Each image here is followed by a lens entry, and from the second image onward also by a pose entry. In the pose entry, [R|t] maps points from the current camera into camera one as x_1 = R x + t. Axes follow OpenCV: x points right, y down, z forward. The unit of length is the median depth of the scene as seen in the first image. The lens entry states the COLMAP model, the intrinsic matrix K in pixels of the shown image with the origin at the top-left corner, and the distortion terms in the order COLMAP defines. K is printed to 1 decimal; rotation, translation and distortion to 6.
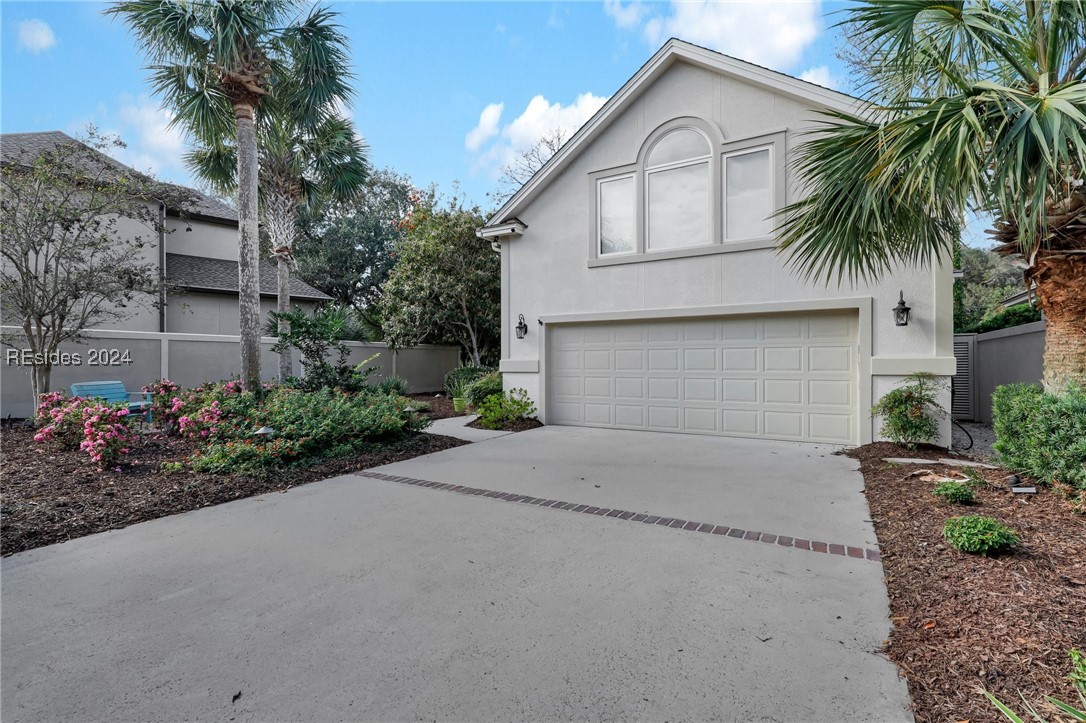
lens RADIAL K [[503.9, 0, 543.5], [0, 503.9, 358.1], [0, 0, 1]] dist [-0.002877, 0.000581]
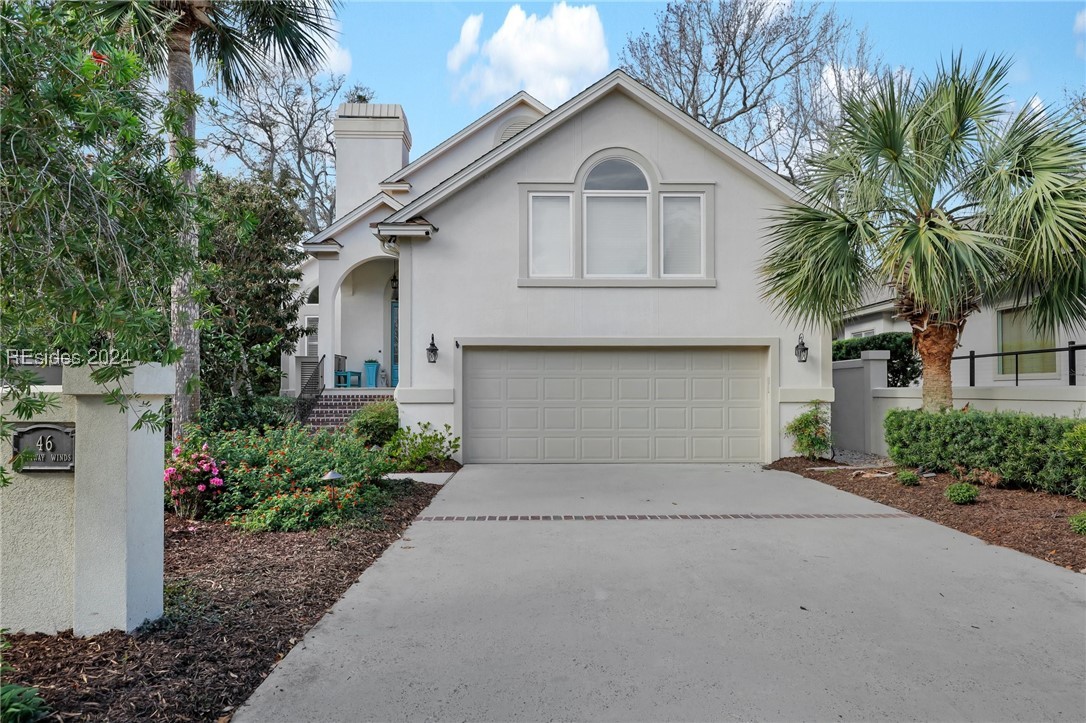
lens RADIAL K [[704.5, 0, 544.3], [0, 704.5, 365.3], [0, 0, 1]] dist [0.004661, 0.000347]
pose [[0.848290, 0.020365, 0.529140, -0.770524], [-0.005717, 0.999554, -0.029305, -0.002207], [-0.529501, 0.021834, 0.848029, -0.136387]]
